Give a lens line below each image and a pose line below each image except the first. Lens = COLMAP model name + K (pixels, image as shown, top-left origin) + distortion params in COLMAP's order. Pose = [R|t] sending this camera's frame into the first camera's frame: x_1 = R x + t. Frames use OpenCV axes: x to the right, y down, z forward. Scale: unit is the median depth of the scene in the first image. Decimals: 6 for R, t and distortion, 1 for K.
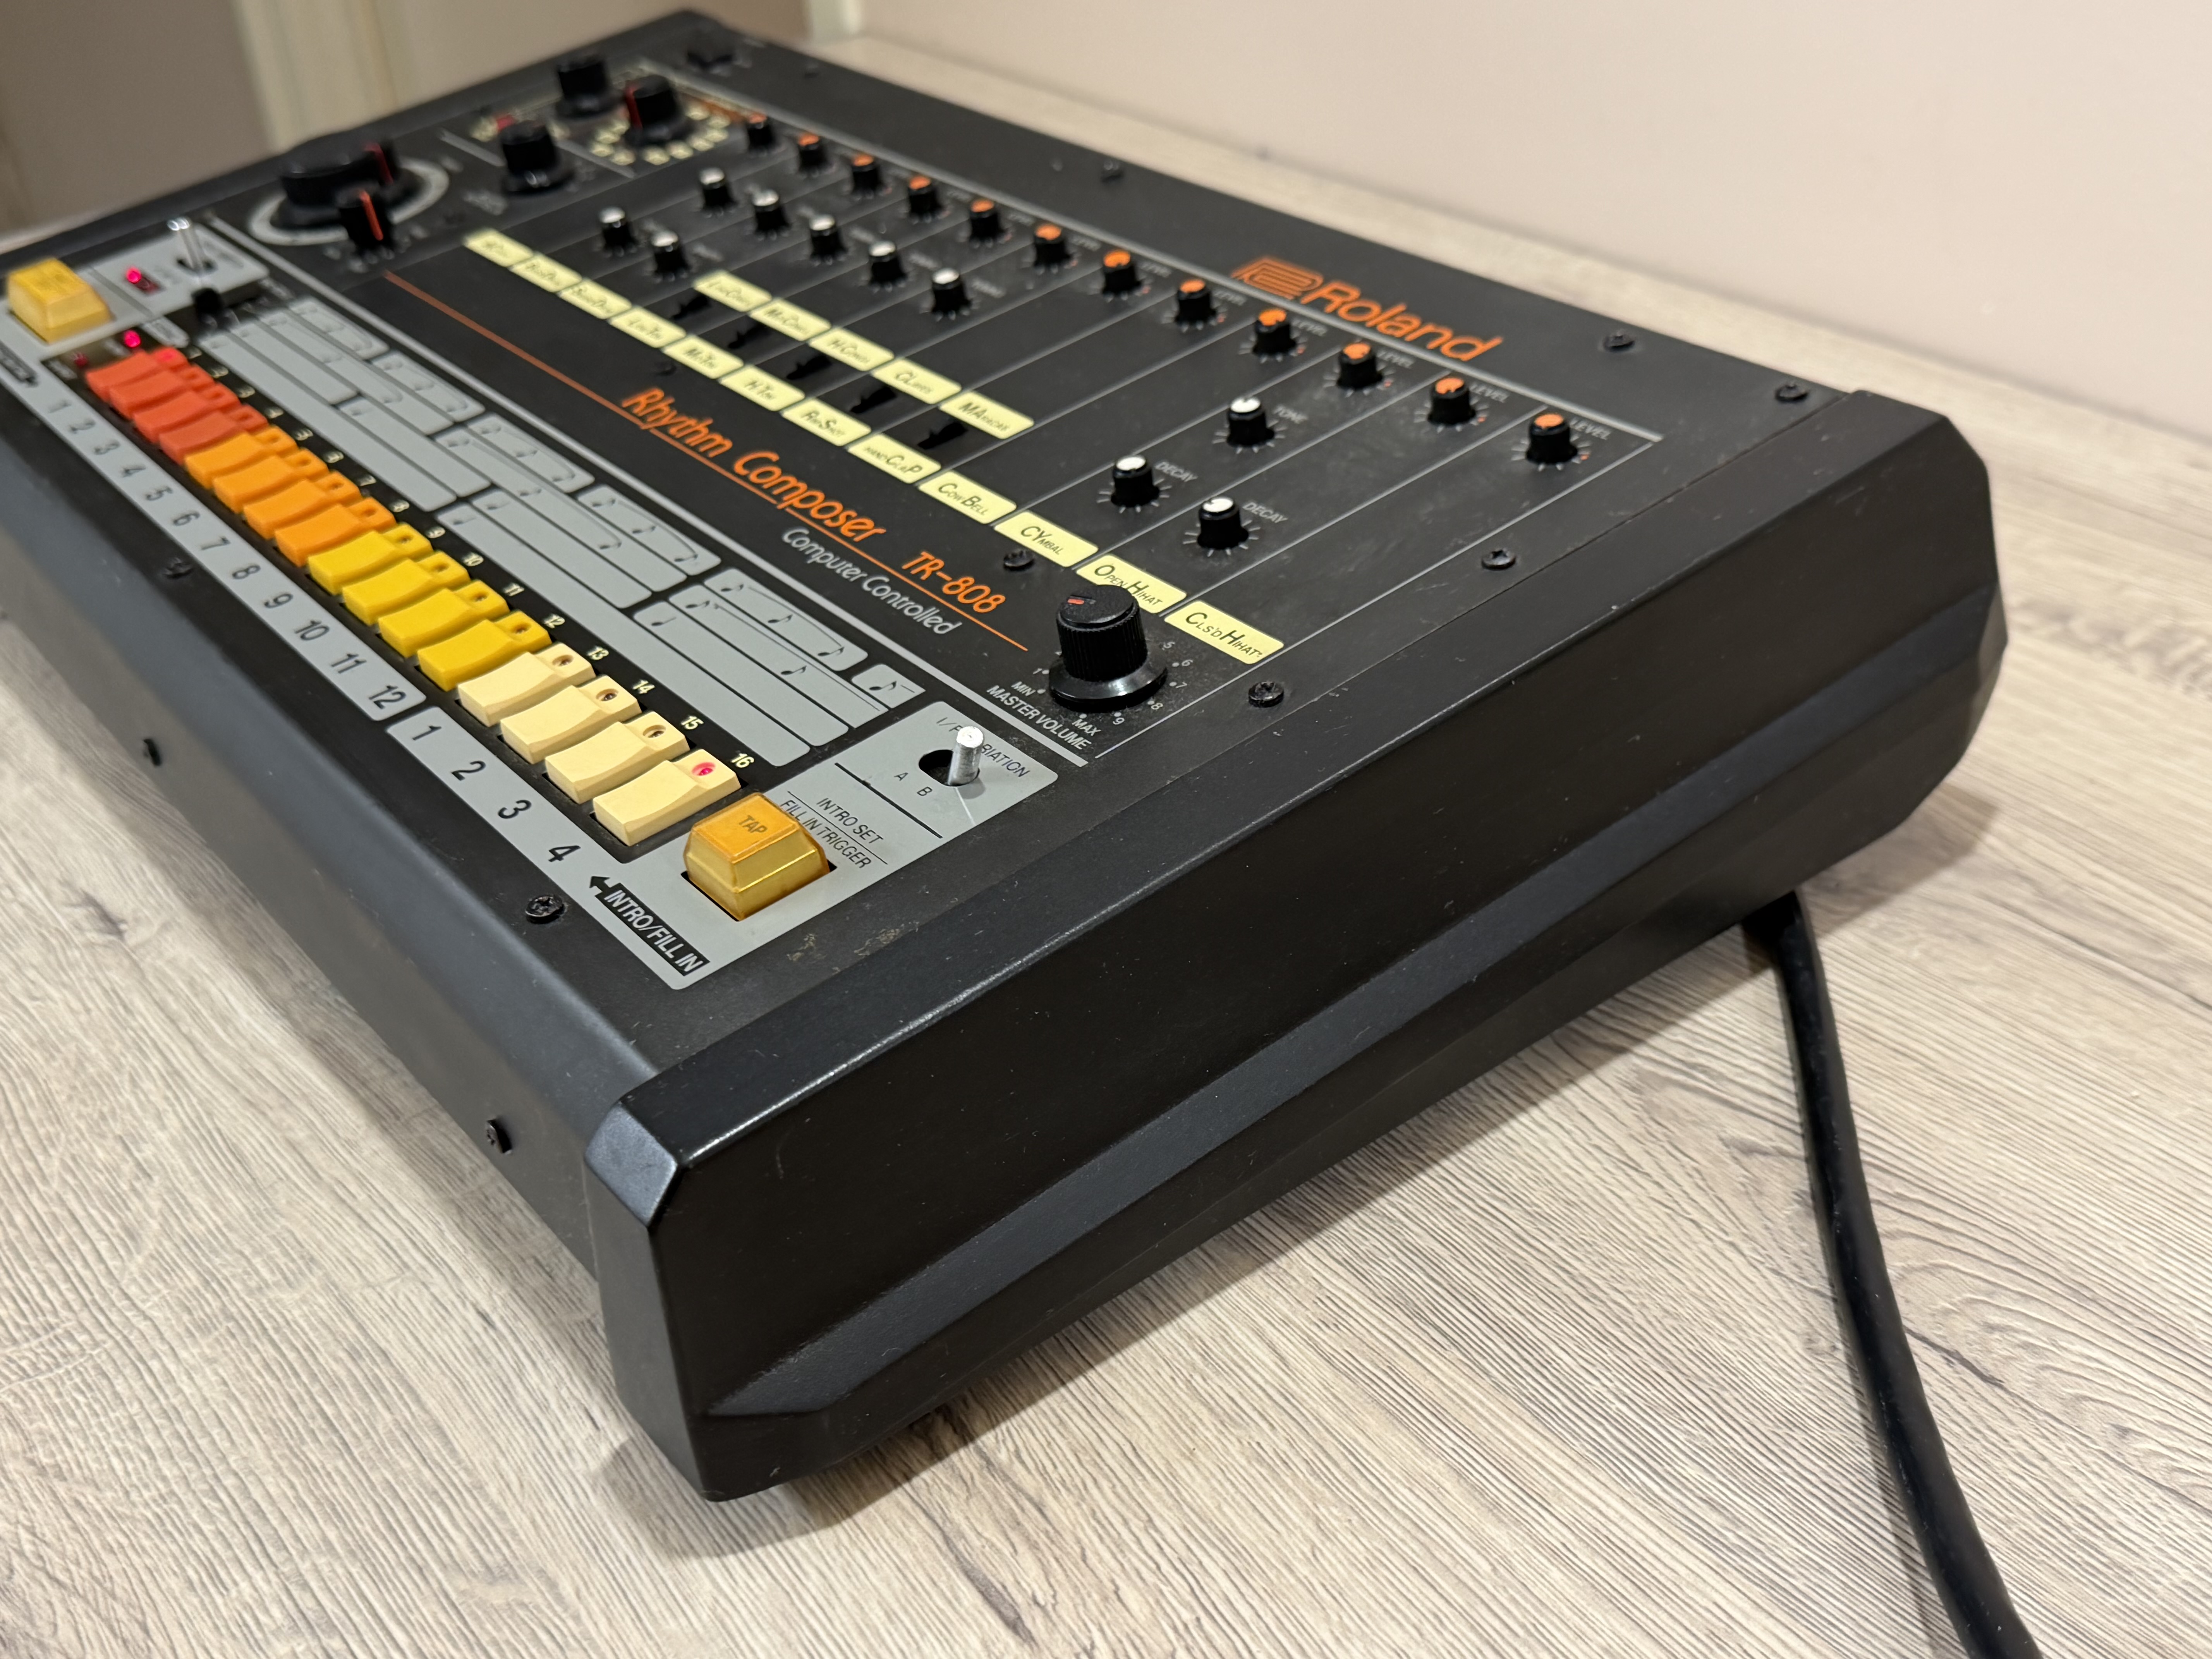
lens RADIAL K [[2378.1, 0, 1106.0], [0, 2378.1, 829.5], [0, 0, 1]] dist [0.201830, -0.561165]
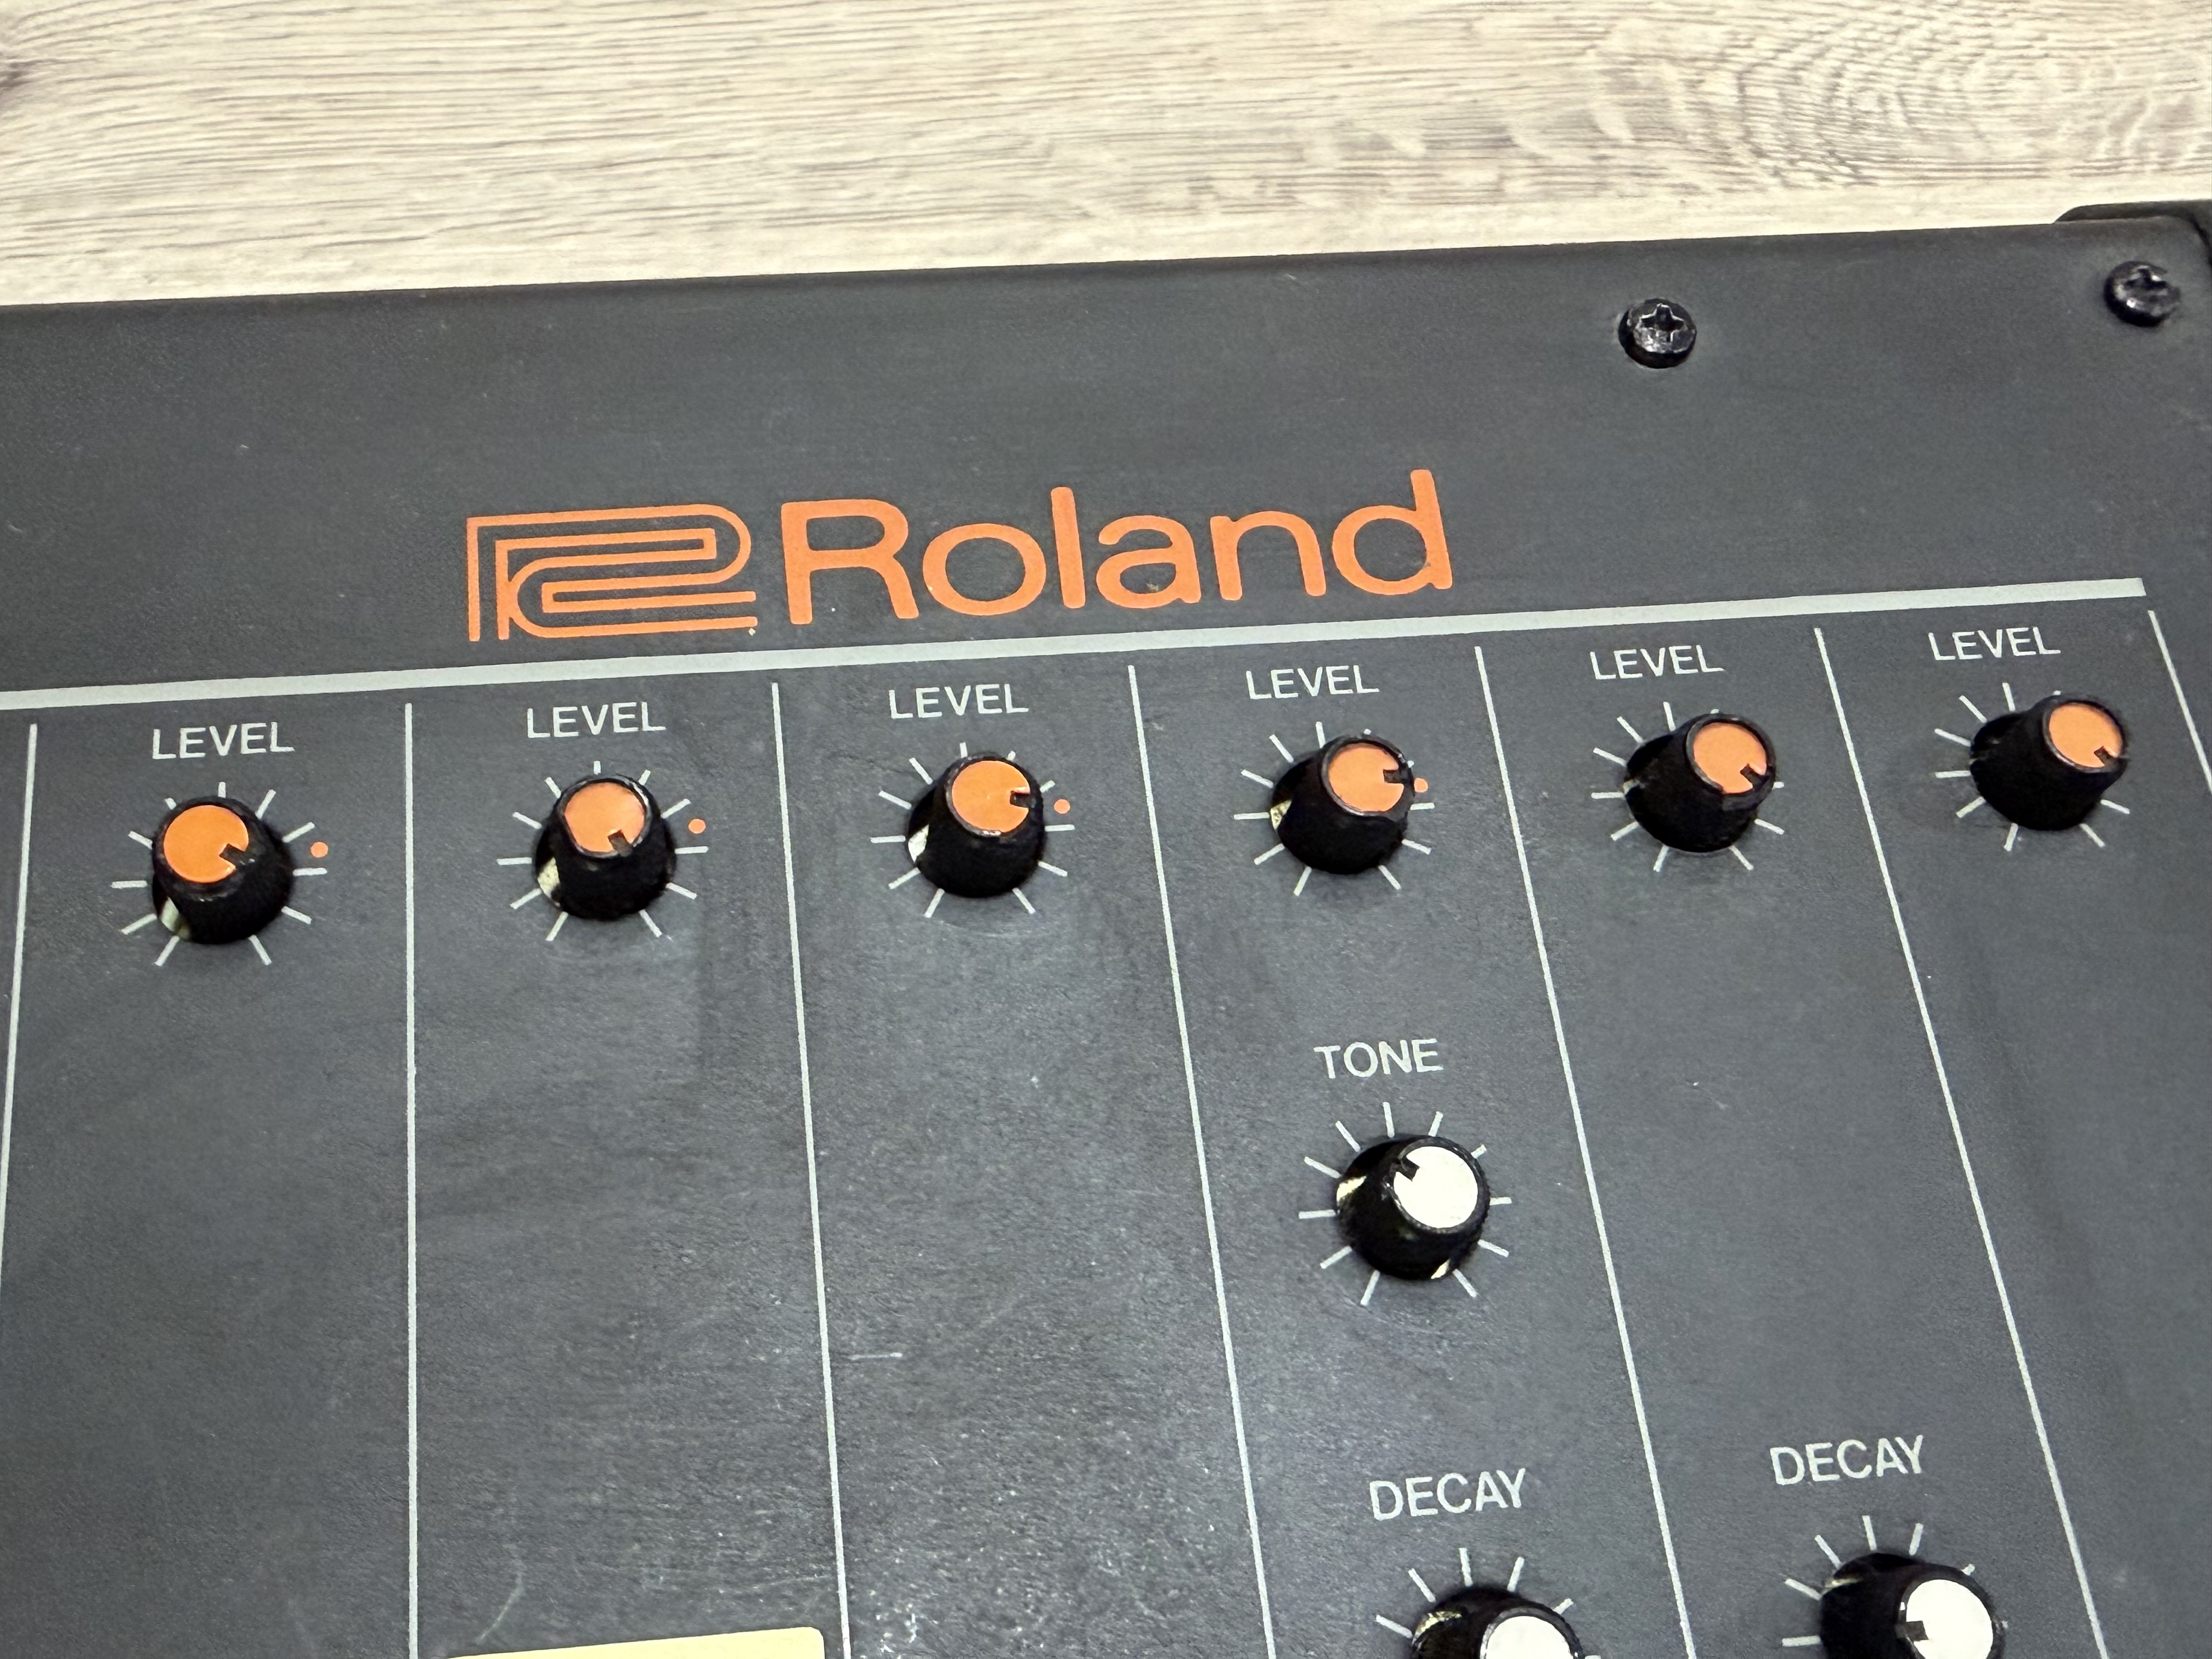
lens RADIAL K [[2375.6, 0, 883.9], [0, 2375.6, 827.1], [0, 0, 1]] dist [0.013215, -0.057402]
pose [[0.530868, -0.689095, 0.493282, -0.112914], [0.393958, 0.716027, 0.576284, -0.441986], [-0.750317, -0.111598, 0.651590, 0.867884]]
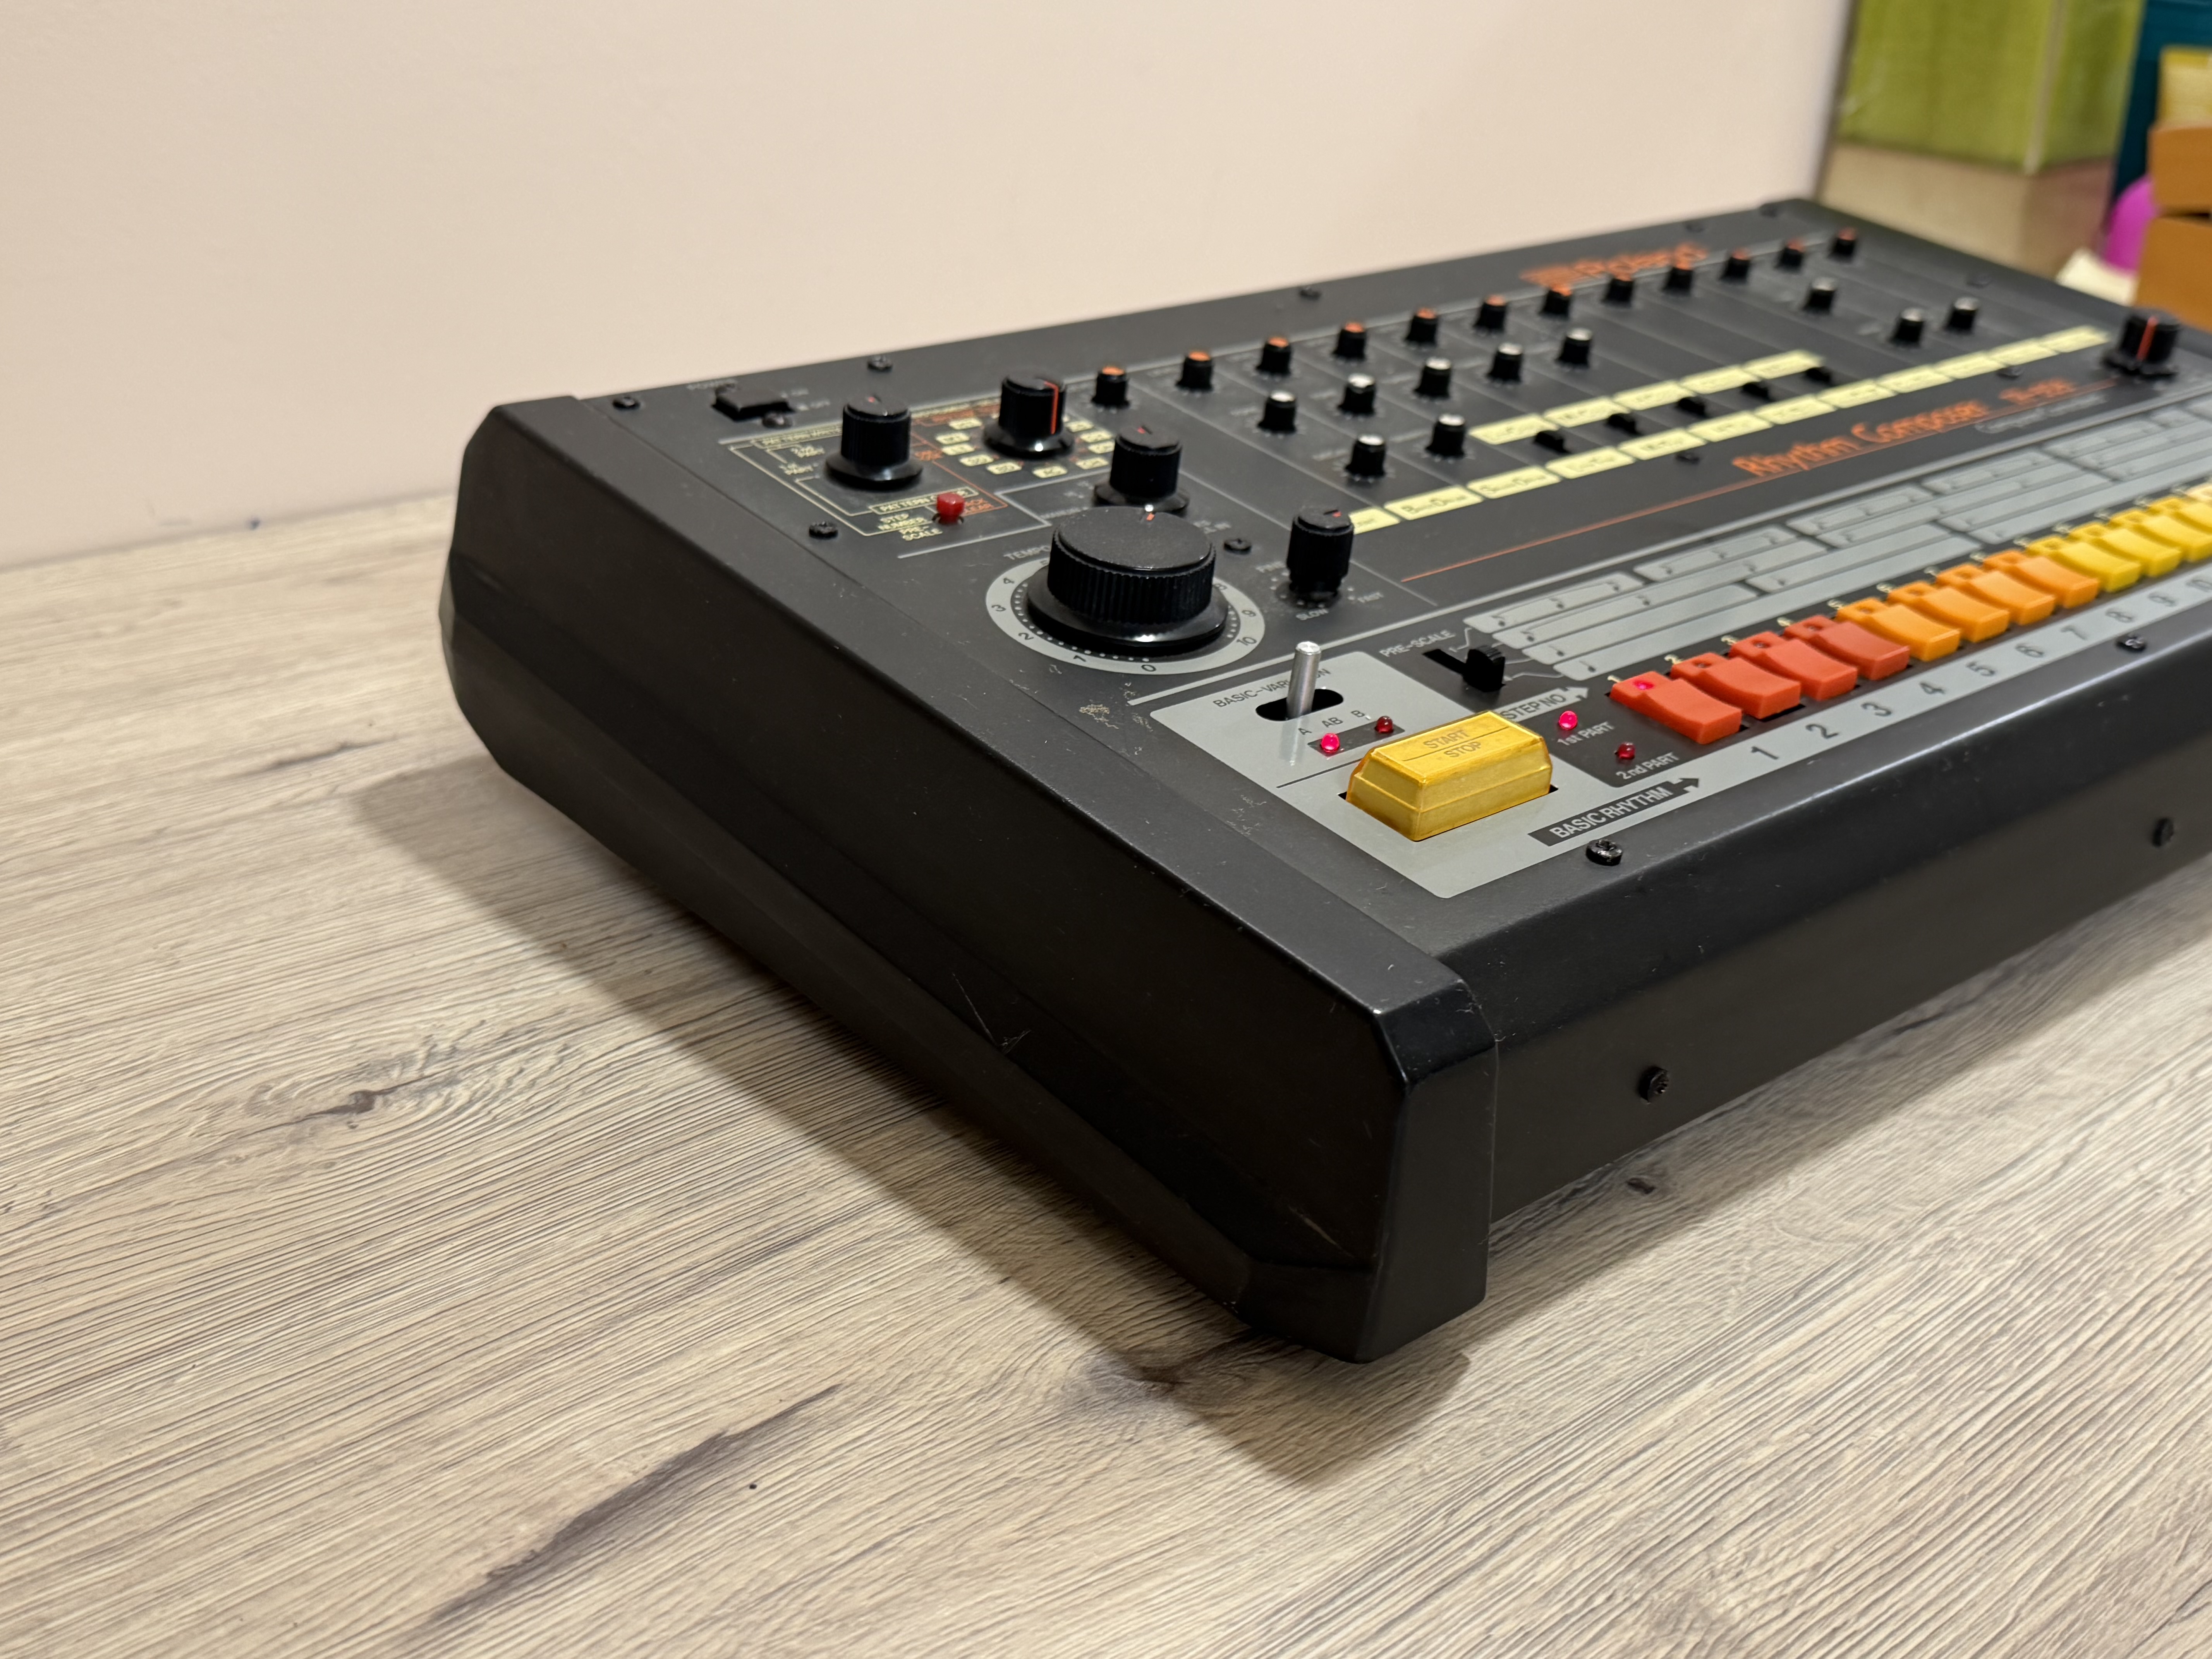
lens RADIAL K [[2378.1, 0, 1106.0], [0, 2378.1, 829.5], [0, 0, 1]] dist [0.201830, -0.561165]
pose [[-0.052323, -0.372046, 0.926738, -1.411928], [0.505716, 0.790344, 0.345842, -0.651284], [-0.861112, 0.486762, 0.146797, 1.345320]]
